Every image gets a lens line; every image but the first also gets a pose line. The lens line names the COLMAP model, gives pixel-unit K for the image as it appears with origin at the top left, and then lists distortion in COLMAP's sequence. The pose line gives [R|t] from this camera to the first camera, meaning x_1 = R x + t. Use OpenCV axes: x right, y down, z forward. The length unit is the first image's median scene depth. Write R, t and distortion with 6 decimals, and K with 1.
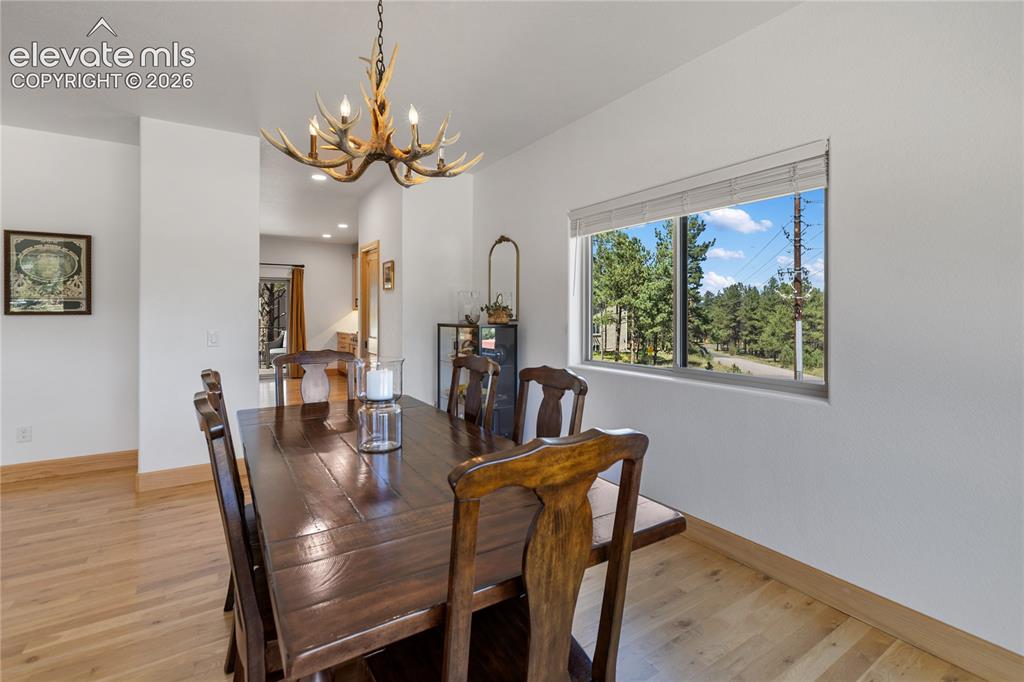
lens RADIAL K [[473.5, 0, 514.2], [0, 473.5, 310.8], [0, 0, 1]] dist [0.001255, 0.000189]
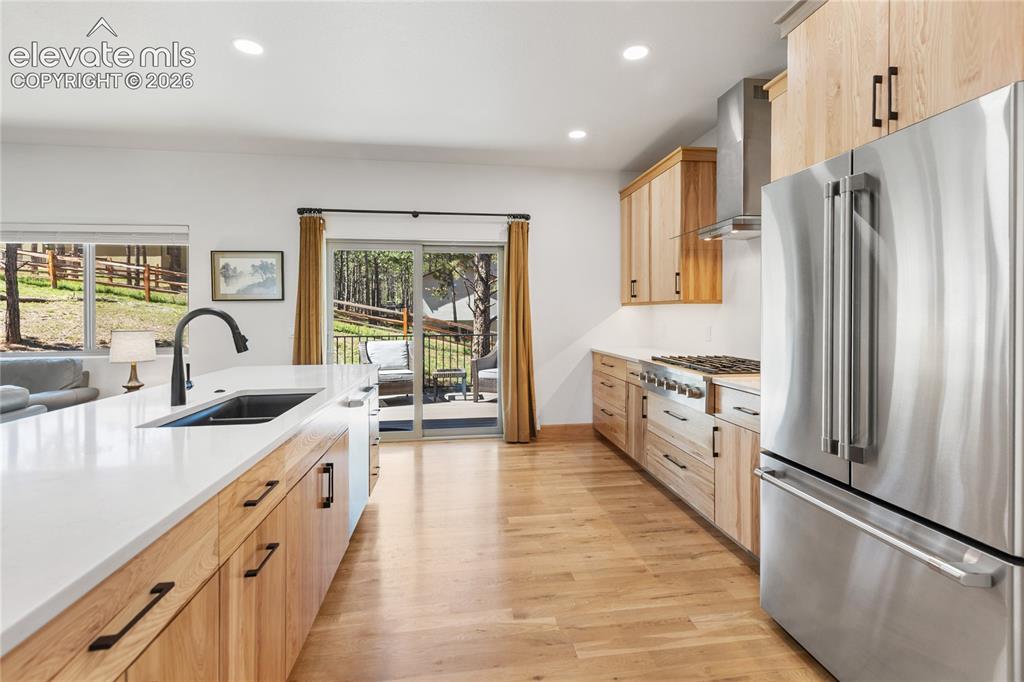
lens RADIAL K [[478.0, 0, 517.7], [0, 478.0, 313.5], [0, 0, 1]] dist [0.013219, 0.000366]
pose [[0.905655, -0.001098, -0.424014, -0.243124], [0.002299, 0.999995, 0.002321, 0.005533], [0.424009, -0.003077, 0.905653, 0.541535]]
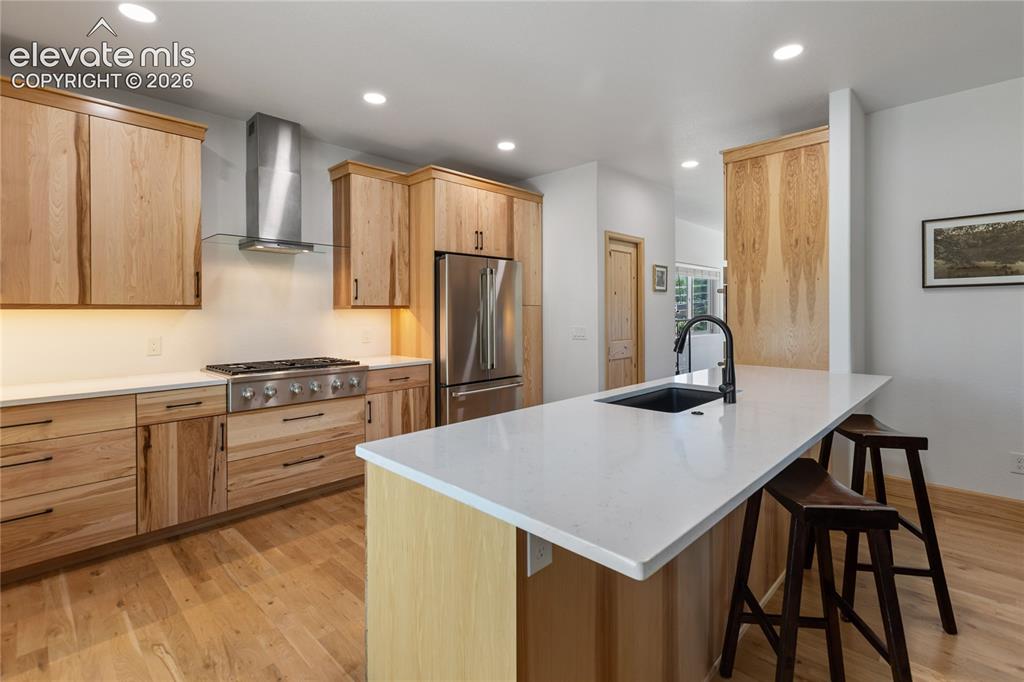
lens RADIAL K [[473.5, 0, 514.2], [0, 473.5, 310.8], [0, 0, 1]] dist [0.001255, 0.000189]
pose [[-0.219410, 0.003713, 0.975626, -0.646338], [0.004788, 0.999985, -0.002729, 0.001739], [-0.975621, 0.004073, -0.219424, 0.807755]]
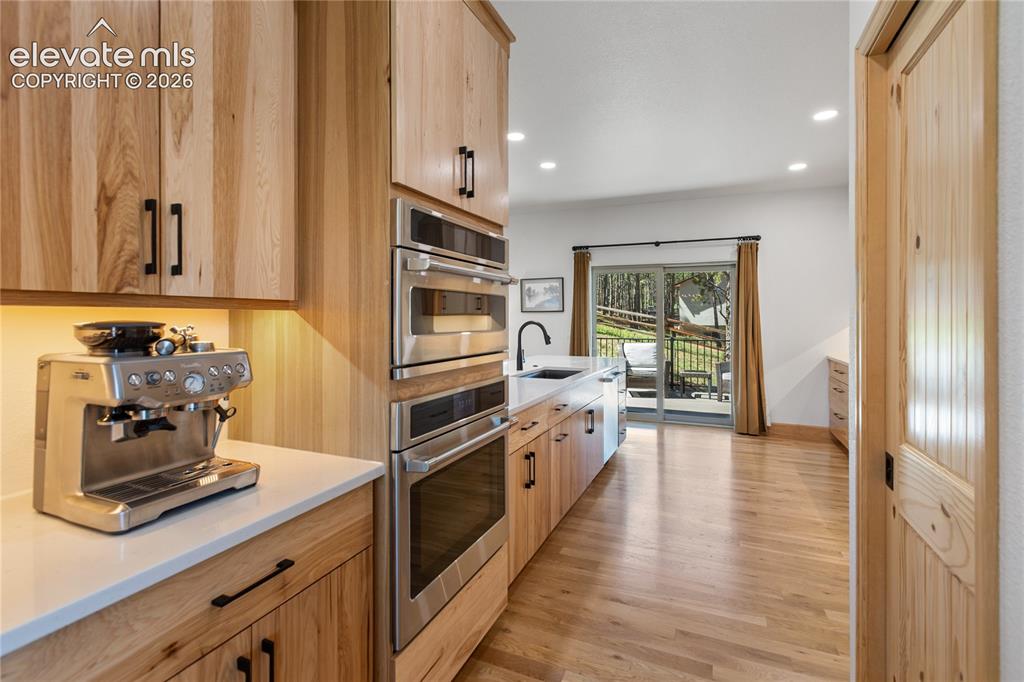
lens RADIAL K [[473.5, 0, 514.2], [0, 473.5, 310.8], [0, 0, 1]] dist [0.001255, 0.000189]
pose [[0.553458, -0.008932, -0.832829, -0.137172], [-0.001053, 0.999934, -0.011424, -0.000309], [0.832876, 0.007200, 0.553412, 0.446128]]
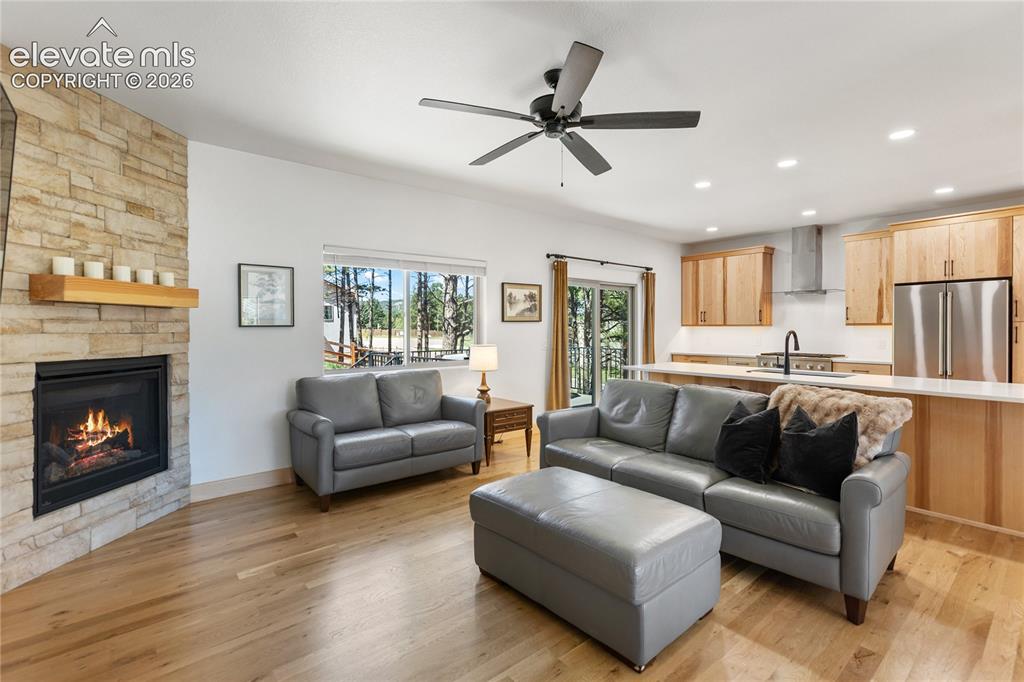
lens RADIAL K [[465.8, 0, 513.5], [0, 465.8, 330.2], [0, 0, 1]] dist [0.001435, 0.000030]
pose [[0.993926, -0.001056, 0.110045, -0.750017], [0.000524, 0.999988, 0.004865, 0.001394], [-0.110049, -0.004778, 0.993915, 0.268576]]
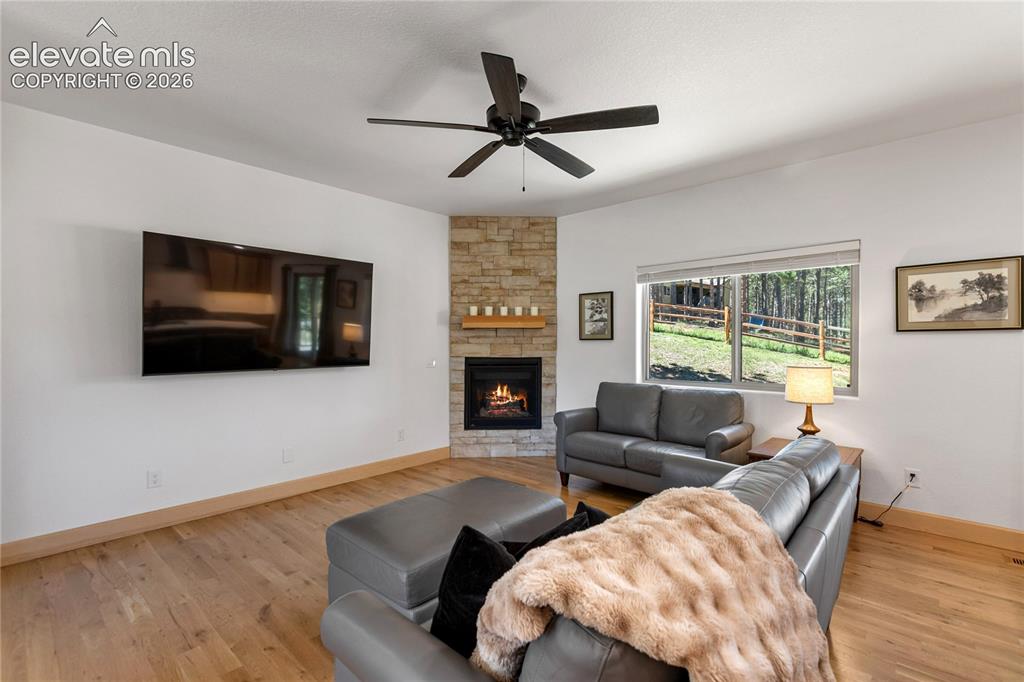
lens RADIAL K [[460.2, 0, 513.7], [0, 460.2, 343.3], [0, 0, 1]] dist [0.001183, 0.001037]
pose [[0.251621, 0.007100, -0.967800, -0.441542], [-0.000153, 0.999973, 0.007297, 0.000109], [0.967826, -0.001688, 0.251615, 0.472823]]
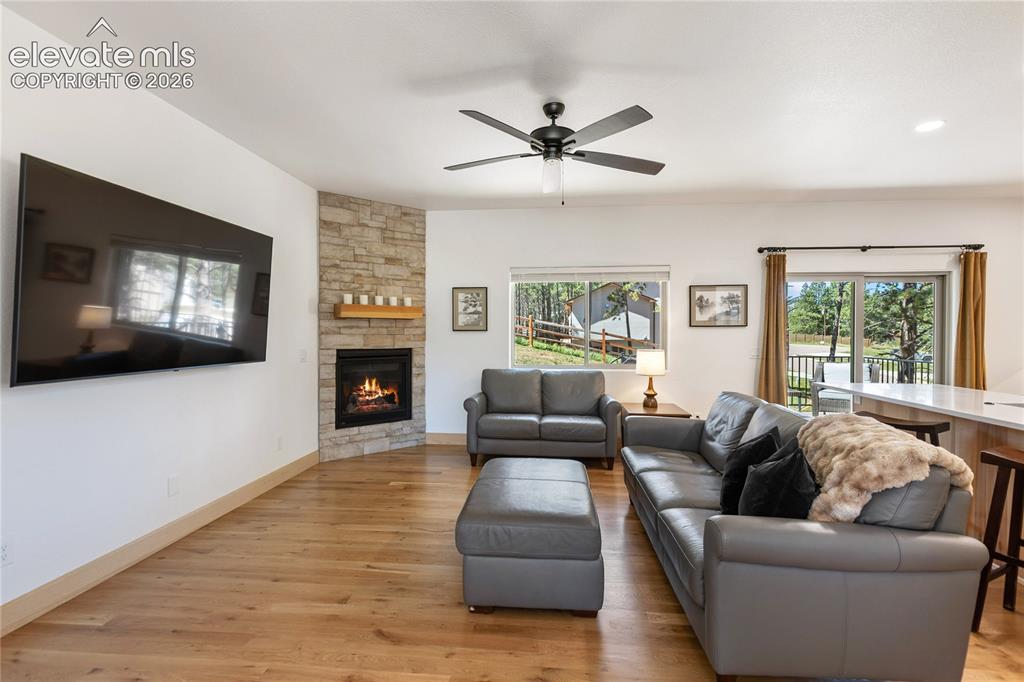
lens RADIAL K [[465.5, 0, 508.1], [0, 465.5, 336.4], [0, 0, 1]] dist [0.000819, 0.000359]
pose [[0.778476, 0.010676, -0.627583, -0.525607], [-0.004675, 0.999926, 0.011212, 0.000144], [0.627656, -0.005794, 0.778469, 0.279763]]
